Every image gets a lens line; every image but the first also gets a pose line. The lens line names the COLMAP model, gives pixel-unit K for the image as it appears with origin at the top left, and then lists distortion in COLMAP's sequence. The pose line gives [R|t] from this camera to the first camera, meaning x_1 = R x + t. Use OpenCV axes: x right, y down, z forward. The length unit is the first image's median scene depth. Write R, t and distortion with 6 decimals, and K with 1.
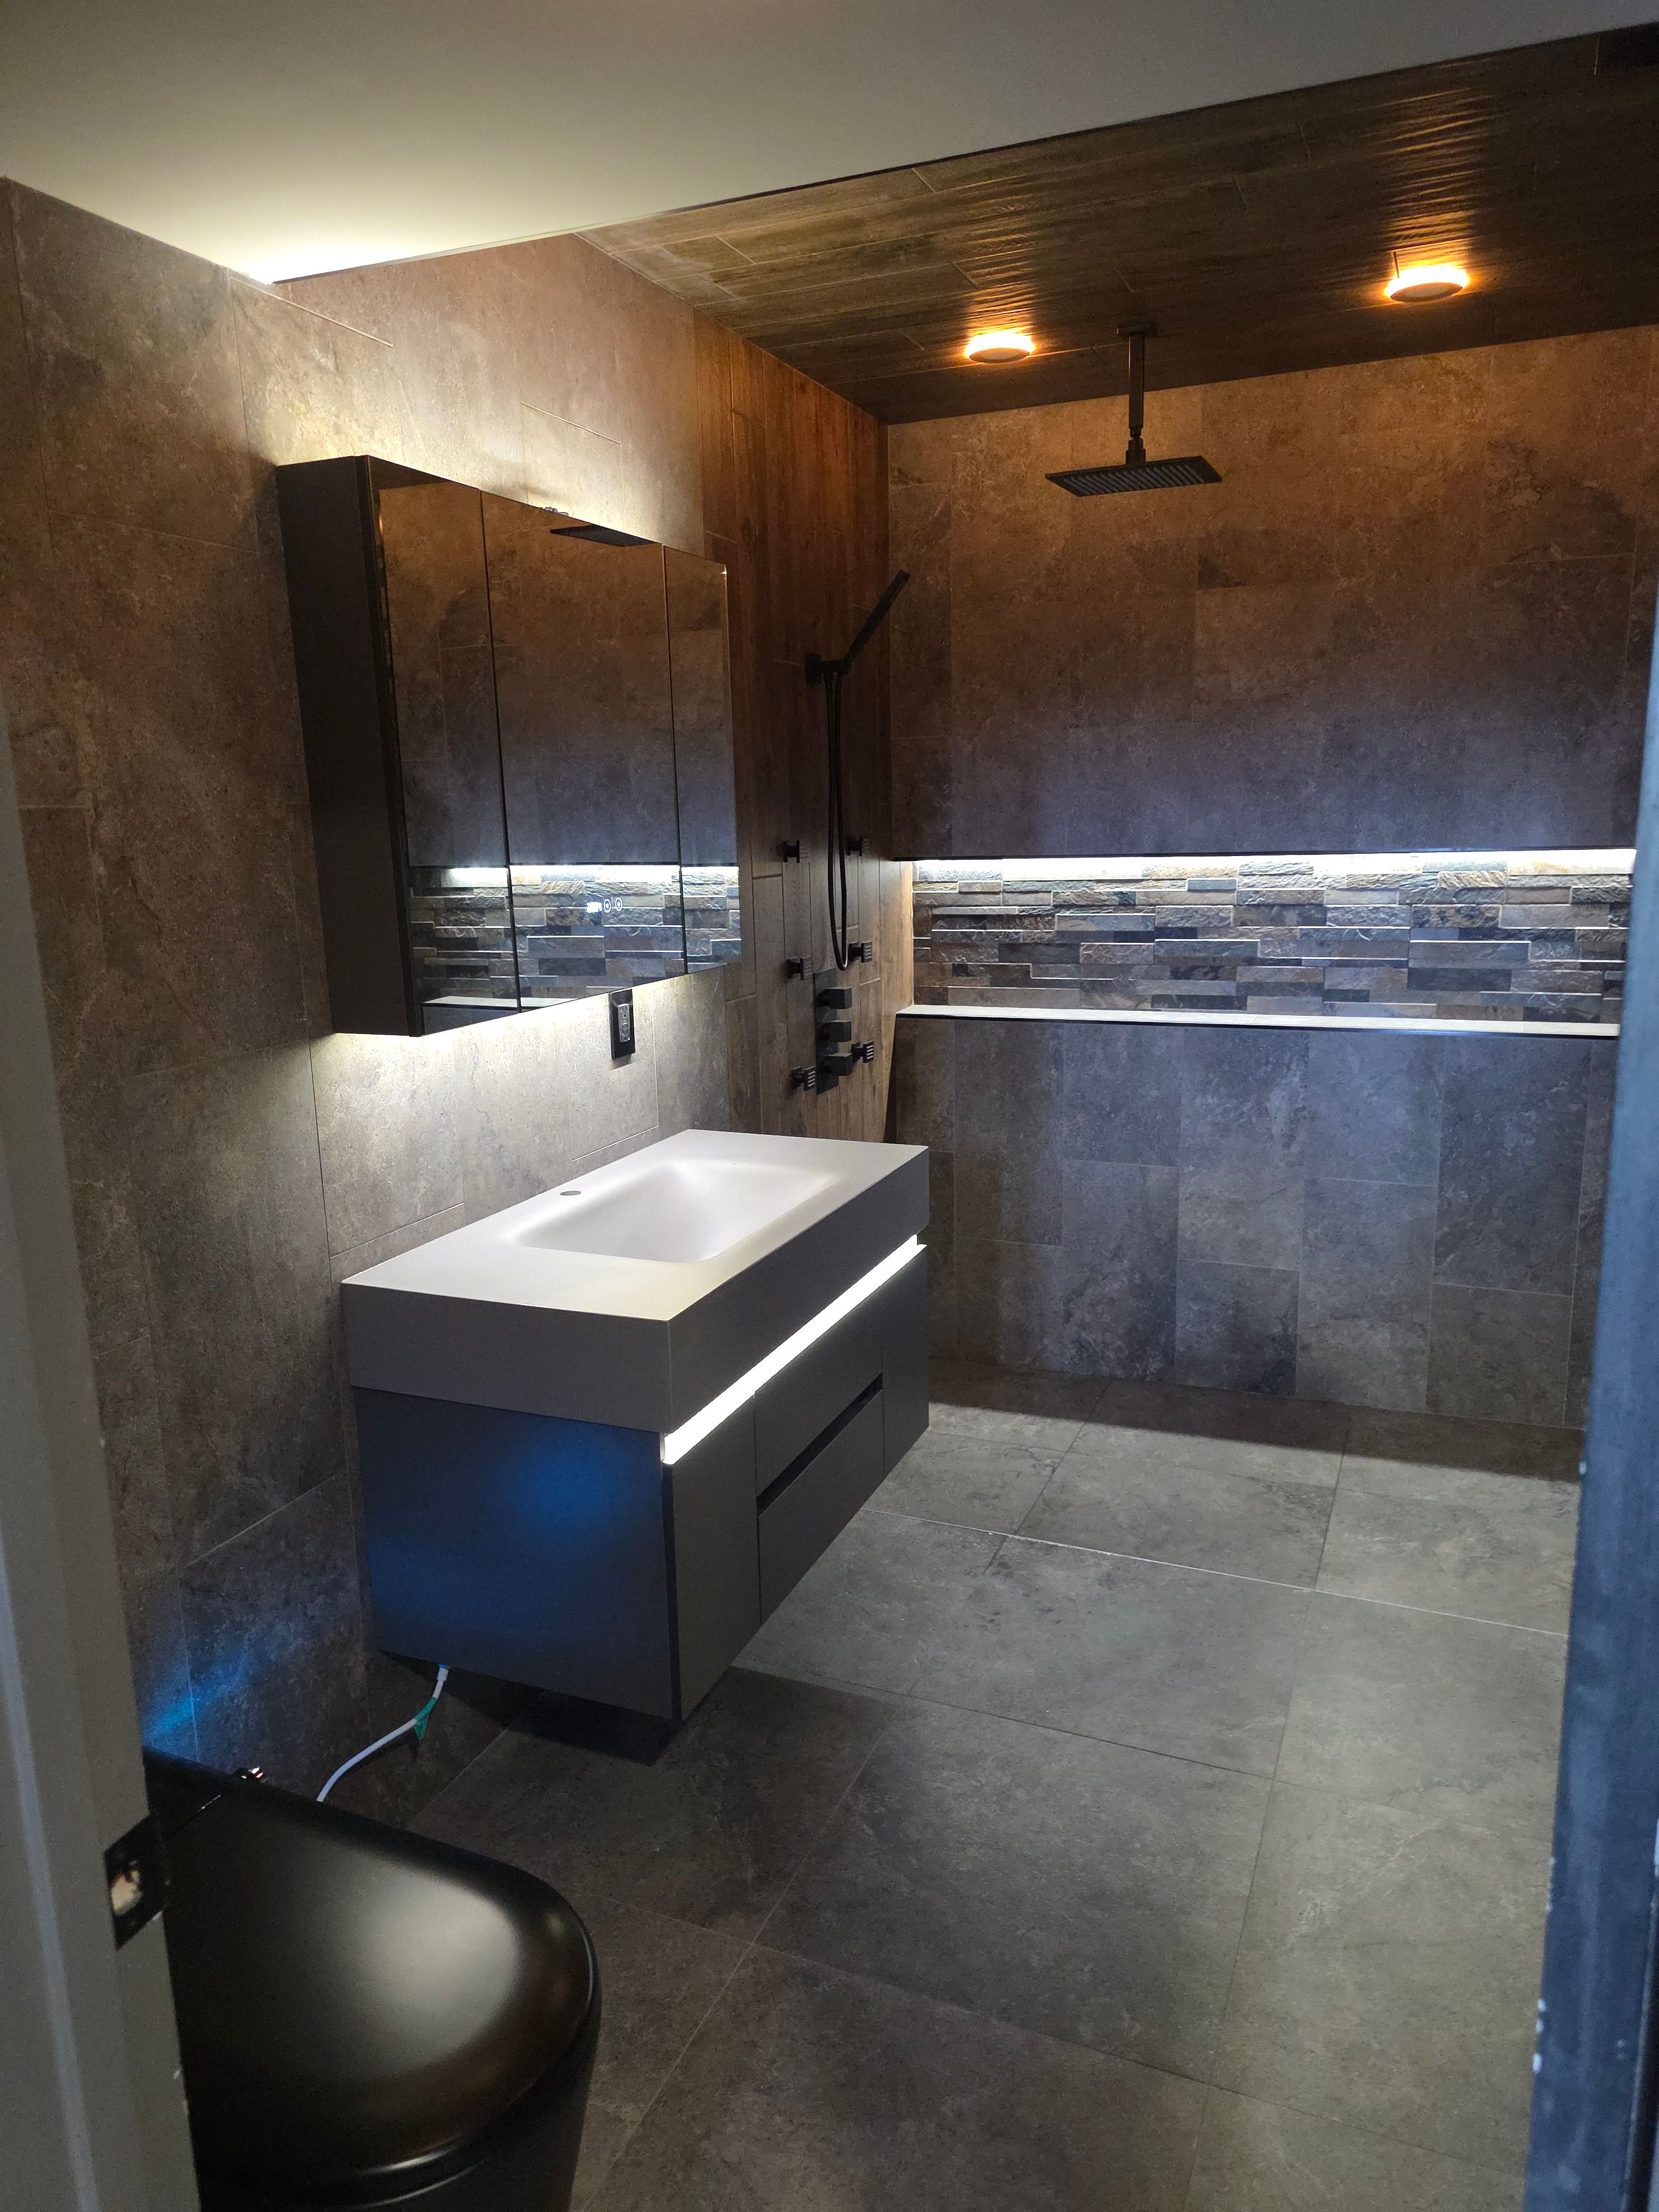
lens RADIAL K [[1482.4, 0, 830.6], [0, 1482.4, 1114.0], [0, 0, 1]] dist [0.067130, -0.060567]
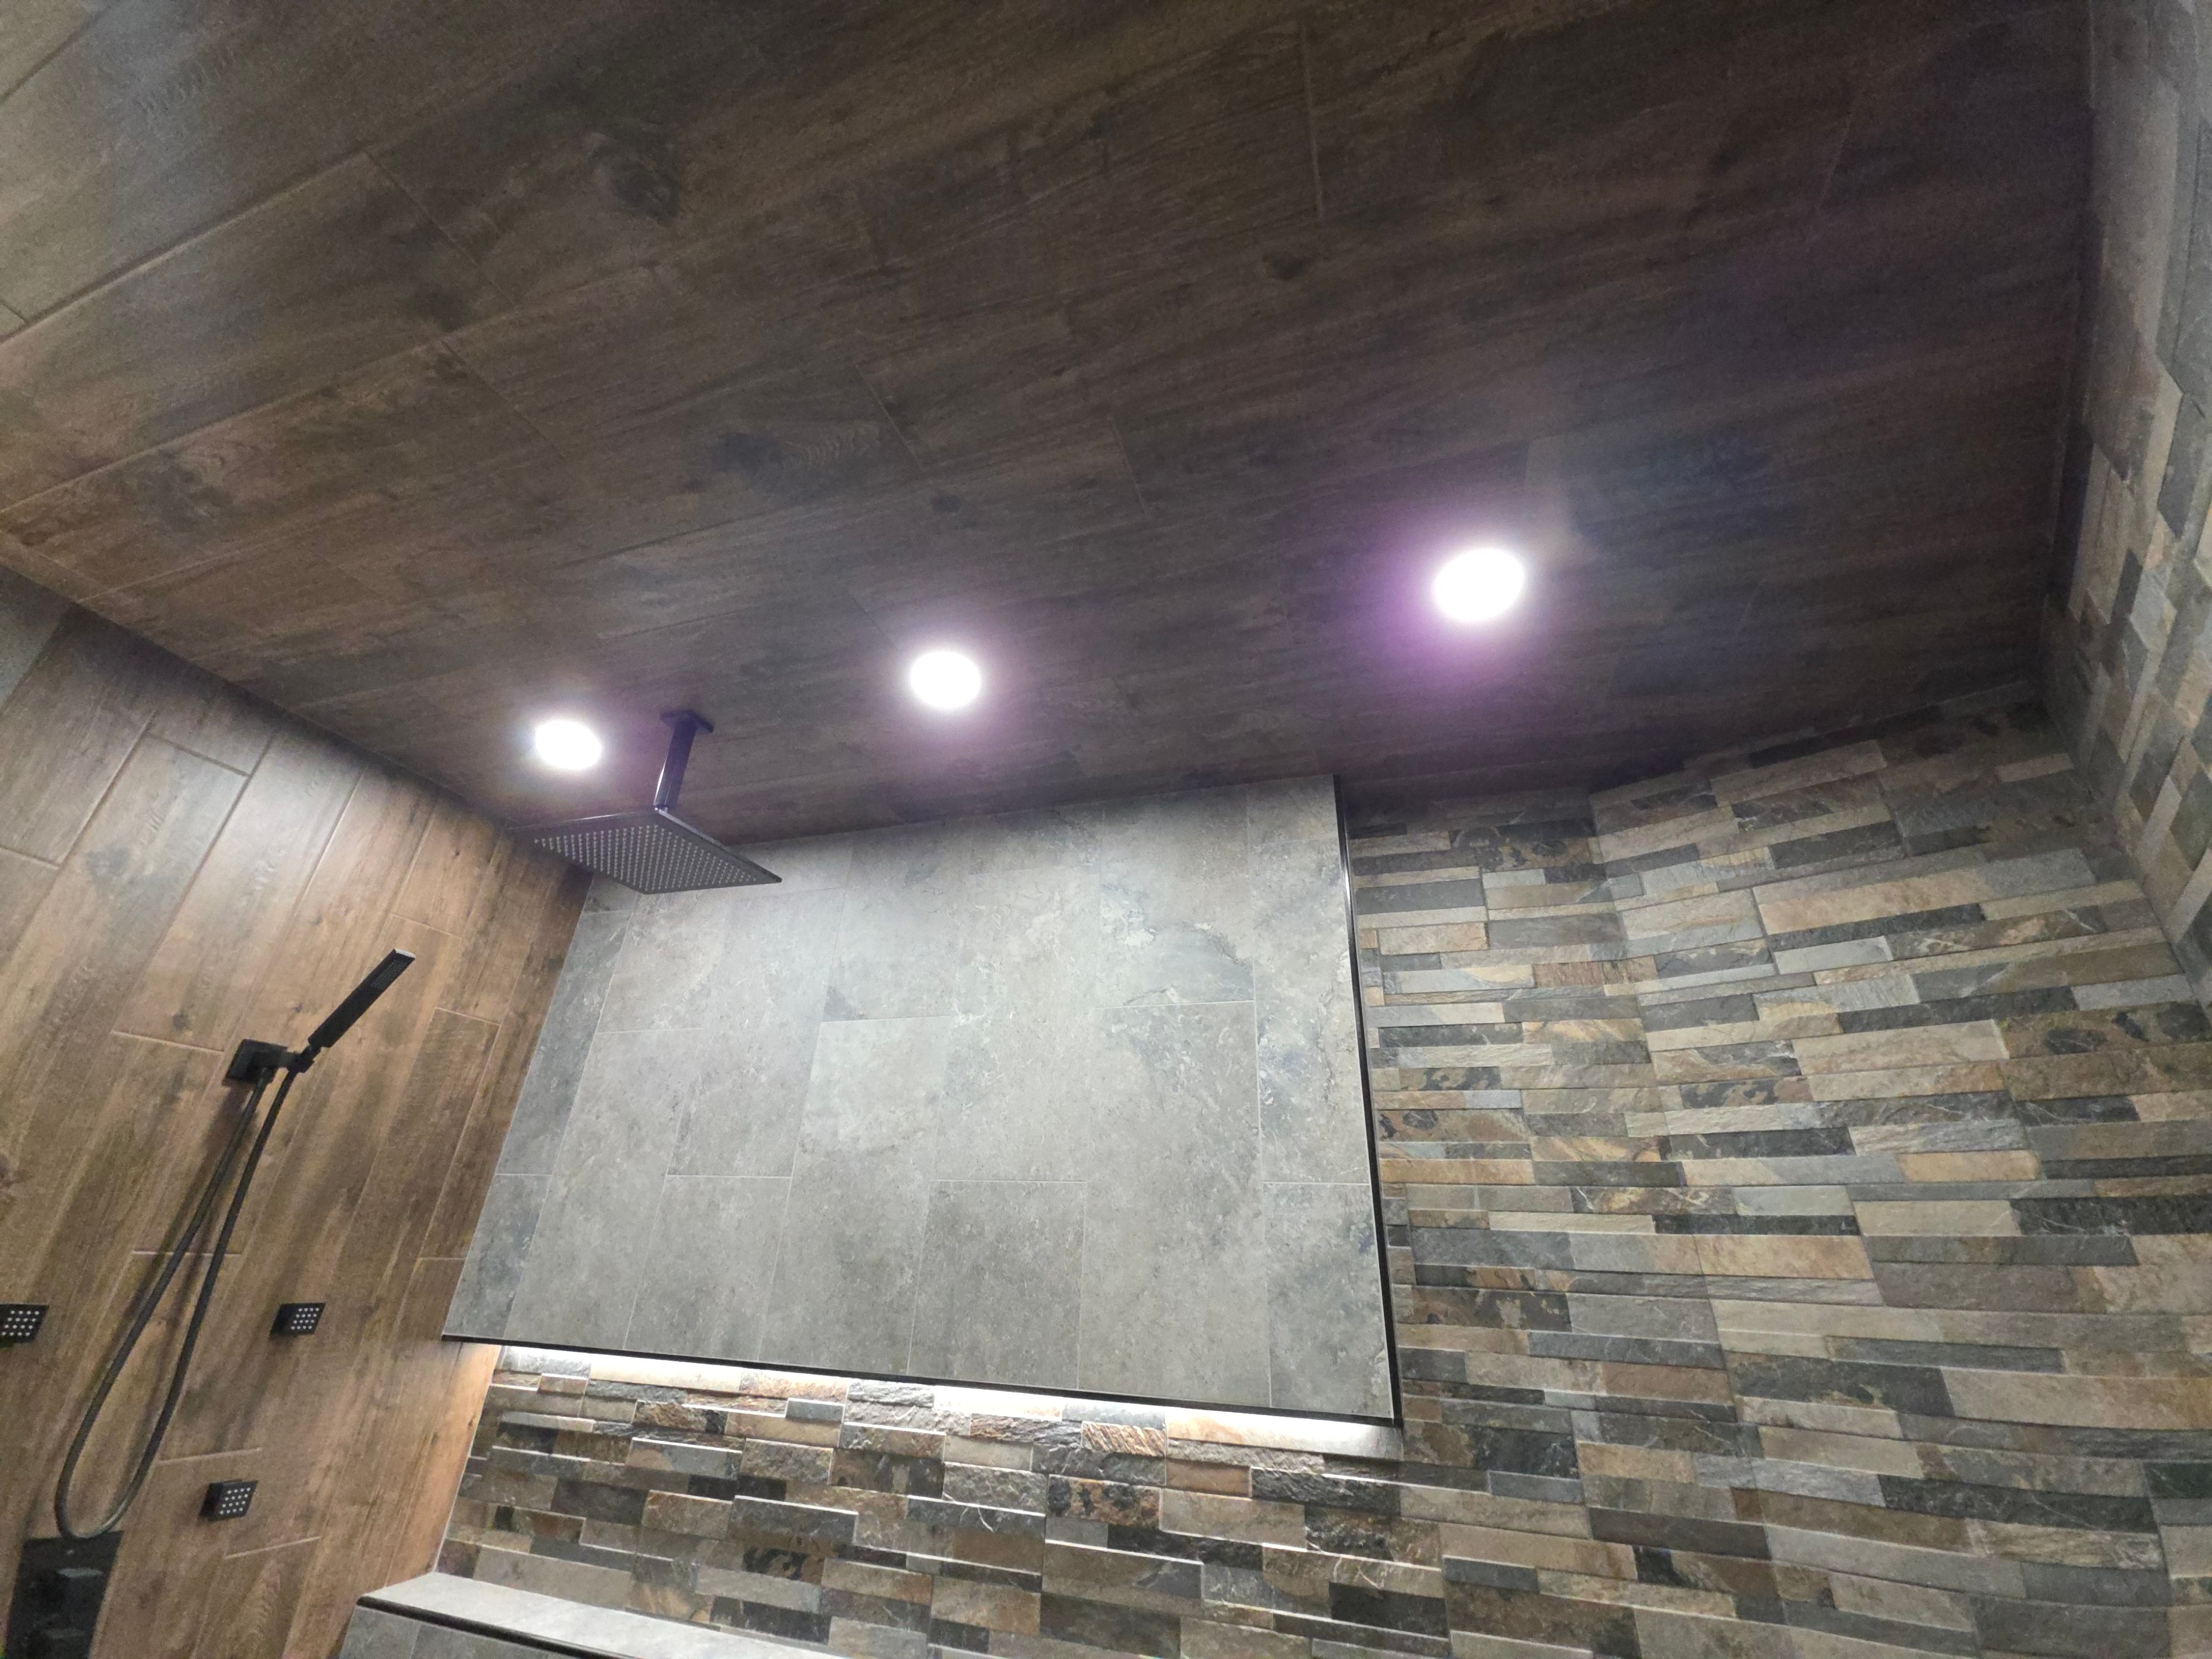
lens RADIAL K [[871.3, 0, 1104.1], [0, 871.3, 827.5], [0, 0, 1]] dist [0.011310, -0.005639]
pose [[0.994555, 0.093971, 0.045043, 0.378147], [-0.046106, 0.784435, -0.618494, -0.128781], [-0.093454, 0.613050, 0.784497, 0.511597]]
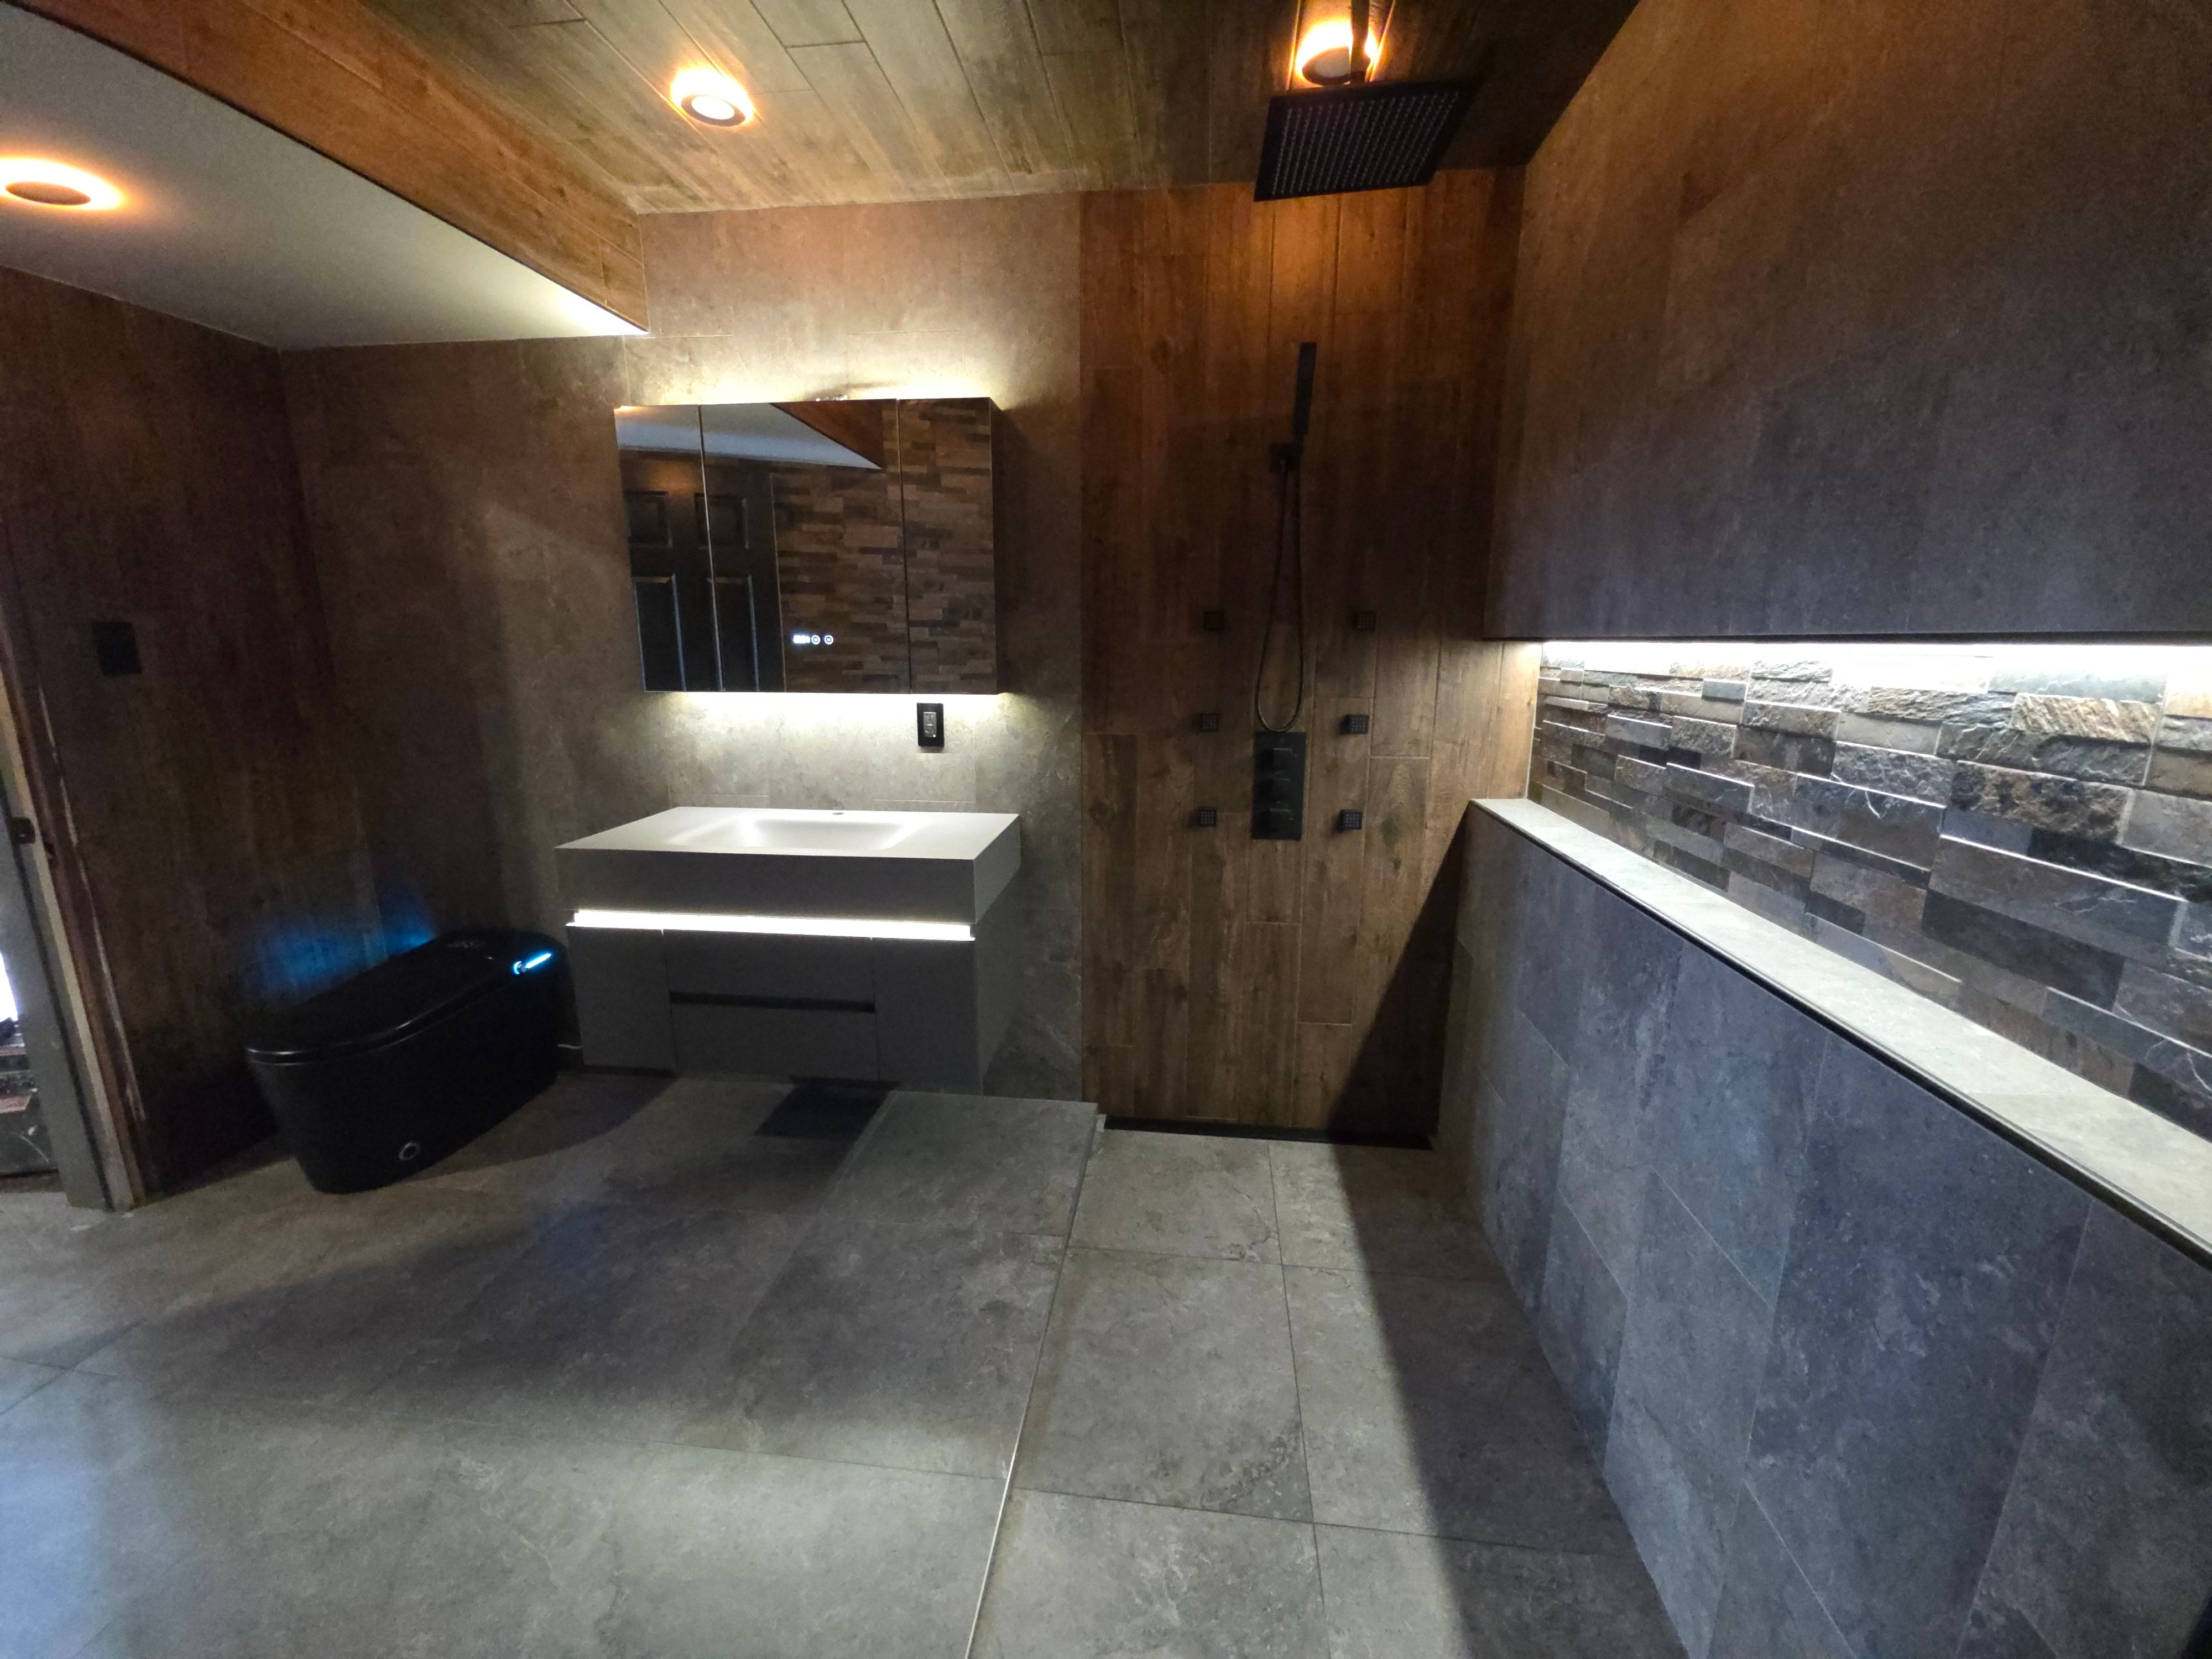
lens RADIAL K [[871.3, 0, 1104.9], [0, 871.3, 825.2], [0, 0, 1]] dist [0.011310, -0.005639]
pose [[0.285769, 0.224435, -0.931646, 0.588736], [-0.204030, 0.964147, 0.169681, -0.115338], [0.936327, 0.141594, 0.321315, 0.684505]]
